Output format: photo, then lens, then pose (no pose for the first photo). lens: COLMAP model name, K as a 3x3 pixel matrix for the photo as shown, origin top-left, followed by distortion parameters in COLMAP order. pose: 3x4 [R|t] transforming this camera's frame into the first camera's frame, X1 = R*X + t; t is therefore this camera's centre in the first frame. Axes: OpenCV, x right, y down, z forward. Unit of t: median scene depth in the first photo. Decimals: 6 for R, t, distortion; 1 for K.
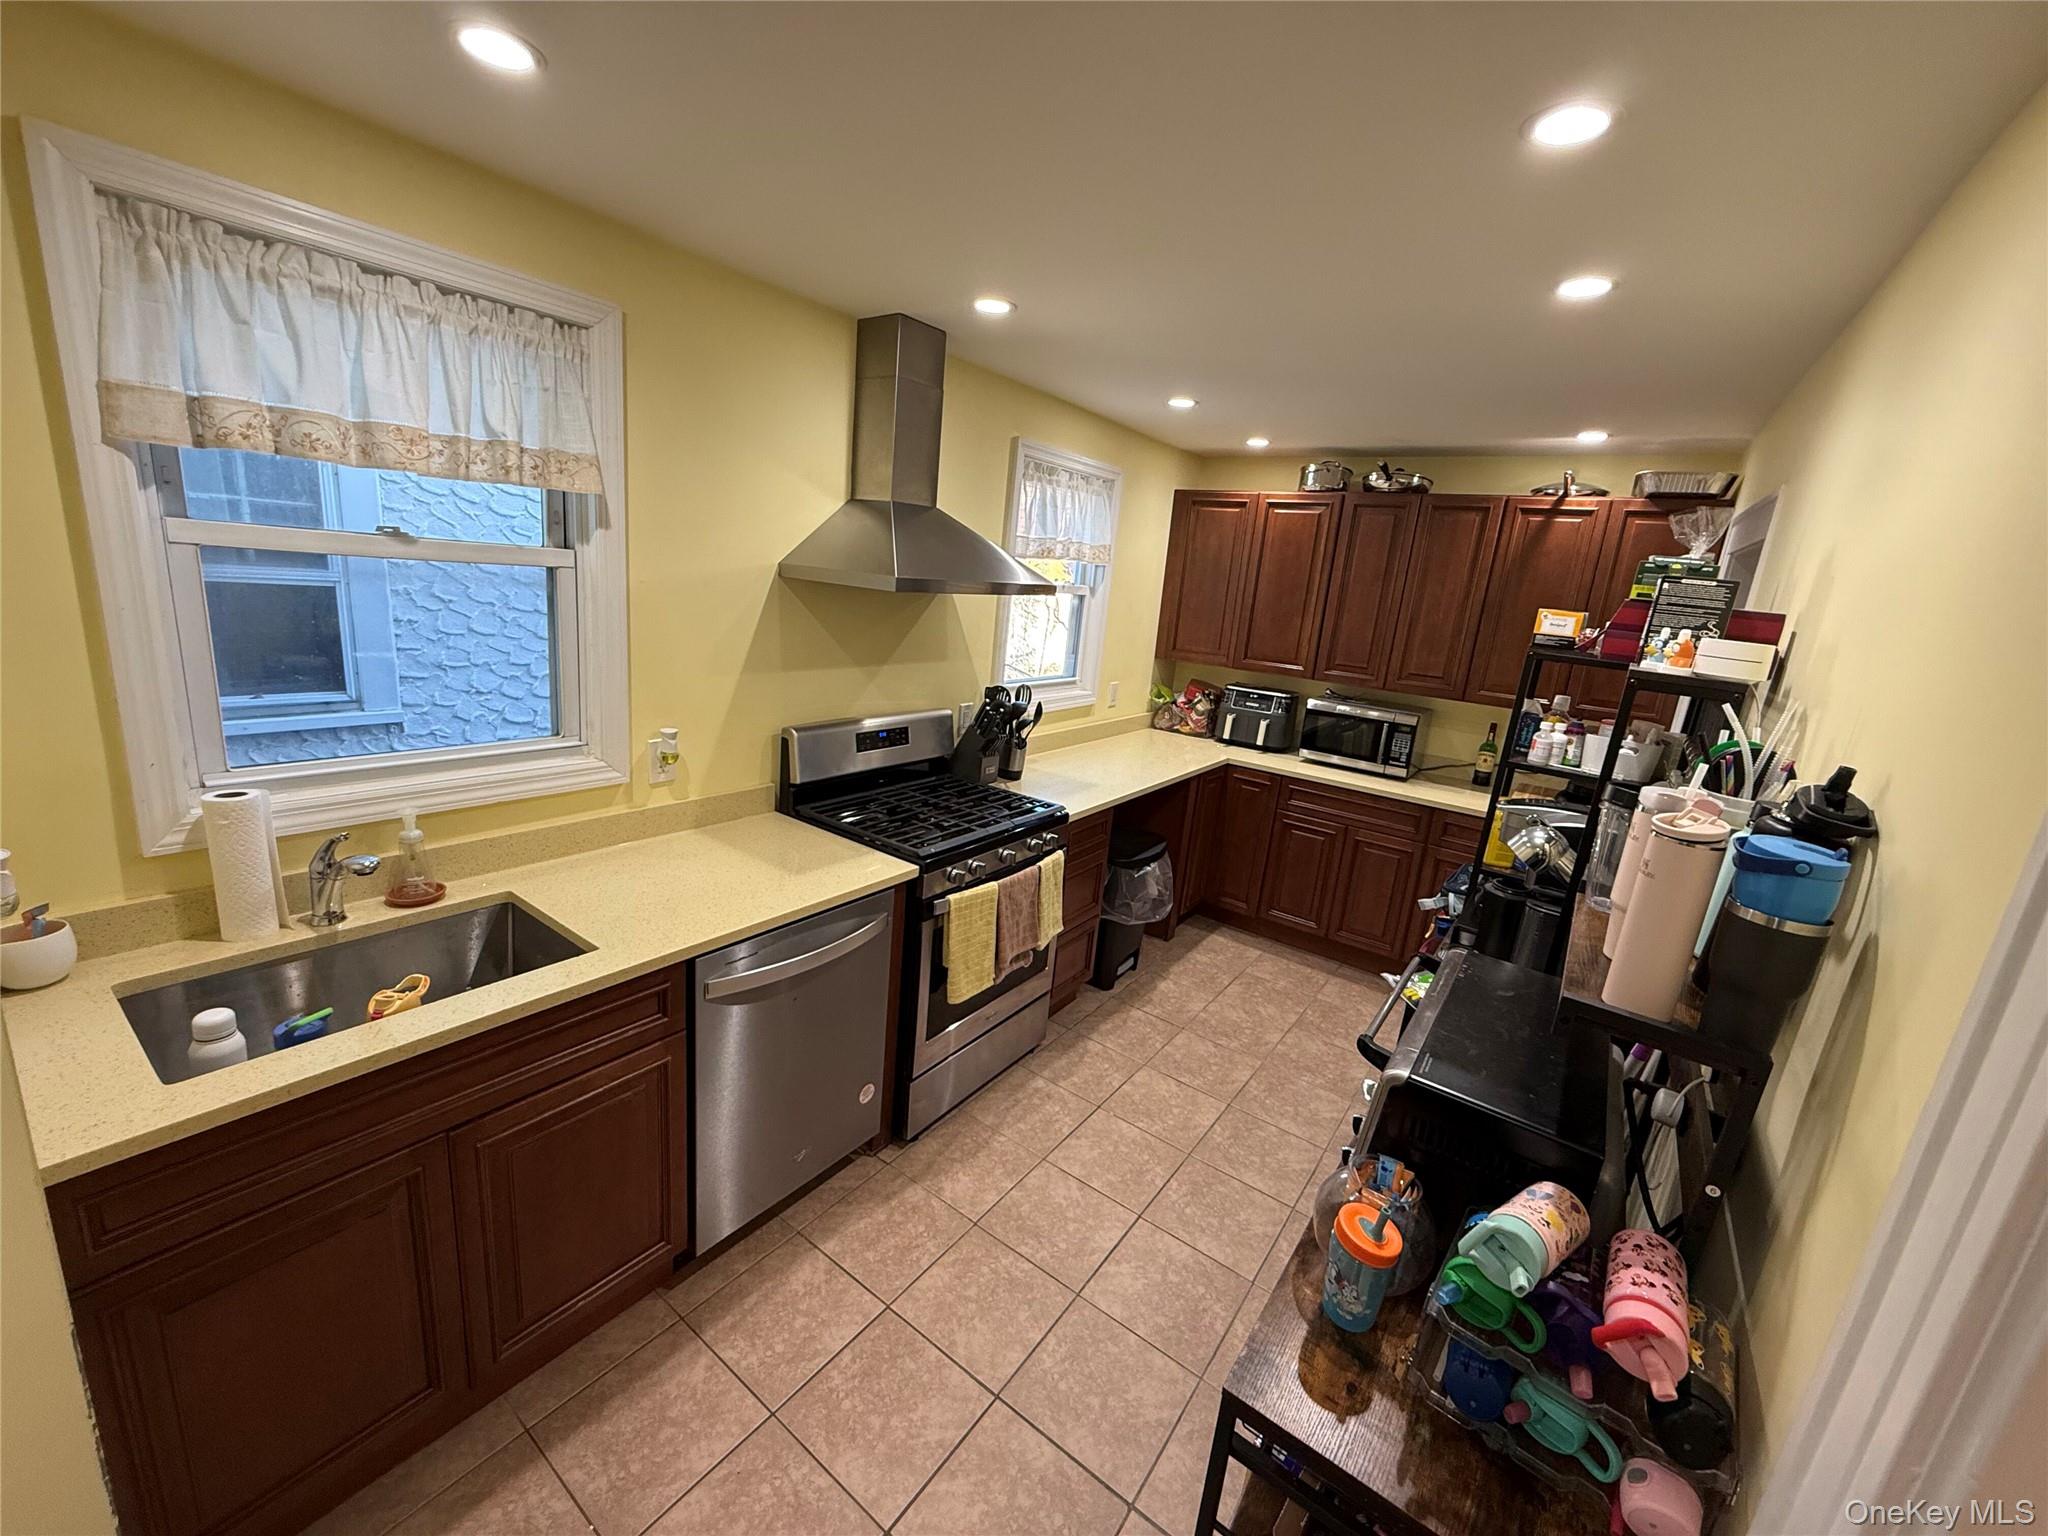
lens RADIAL K [[812.1, 0, 1017.0], [0, 812.1, 768.4], [0, 0, 1]] dist [-0.000743, -0.000159]
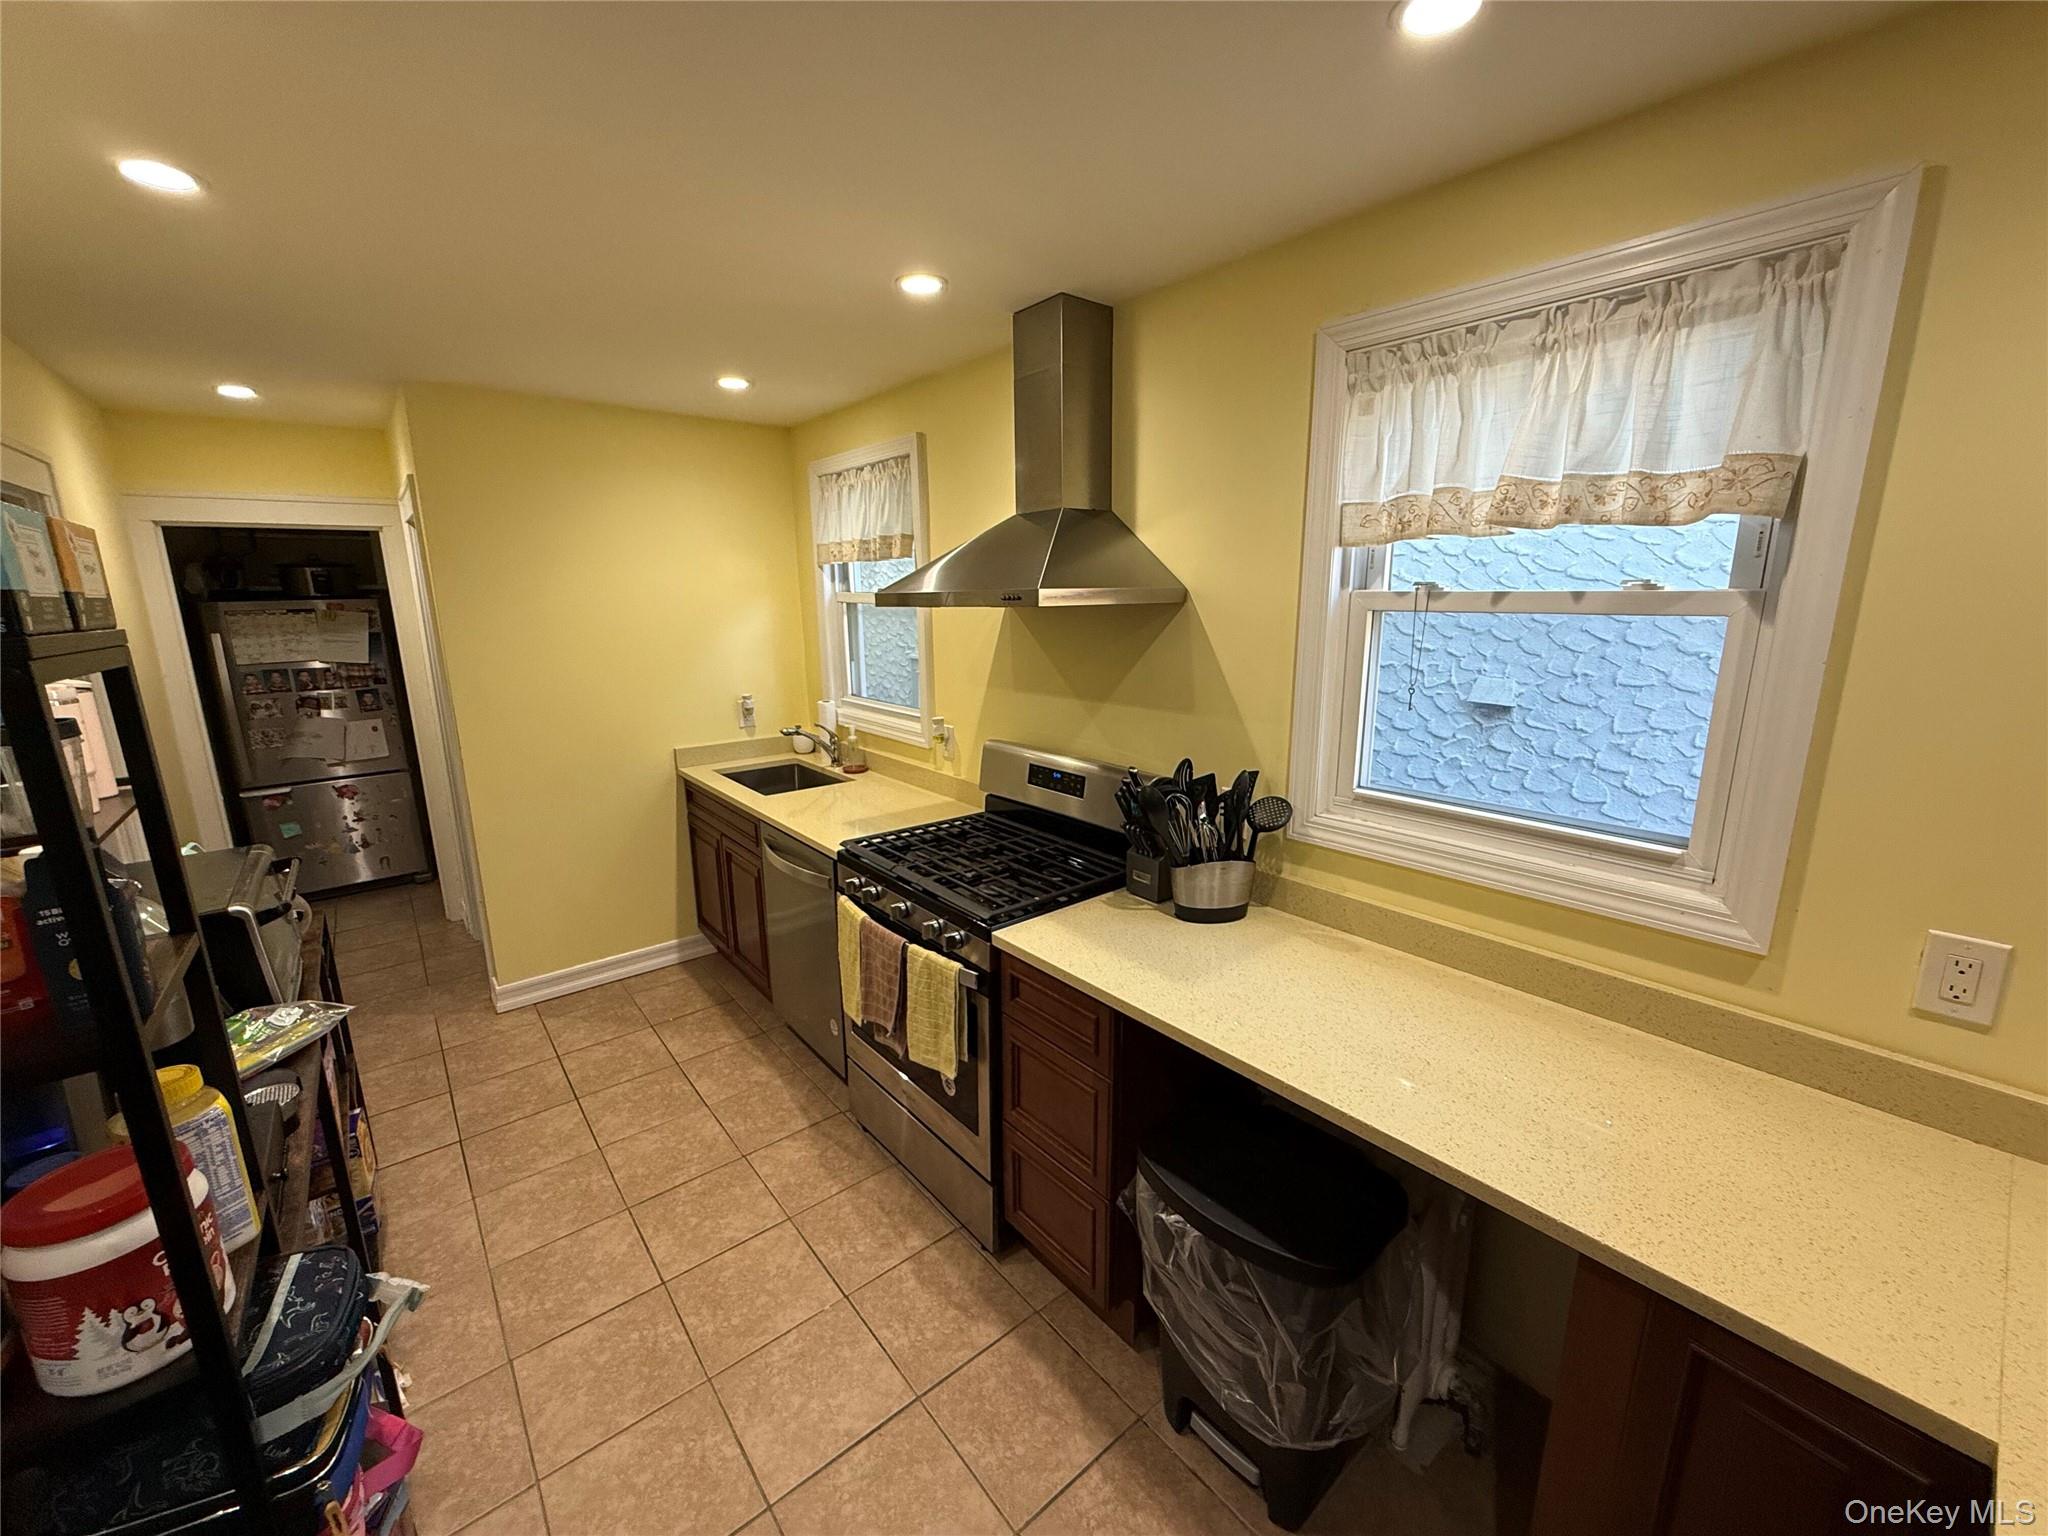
lens RADIAL K [[812.1, 0, 1020.8], [0, 812.1, 760.2], [0, 0, 1]] dist [-0.000743, -0.000159]
pose [[-0.249109, 0.119641, -0.961057, 0.698884], [-0.238452, 0.954215, 0.180596, -0.209917], [0.938662, 0.274154, -0.209175, 1.157653]]
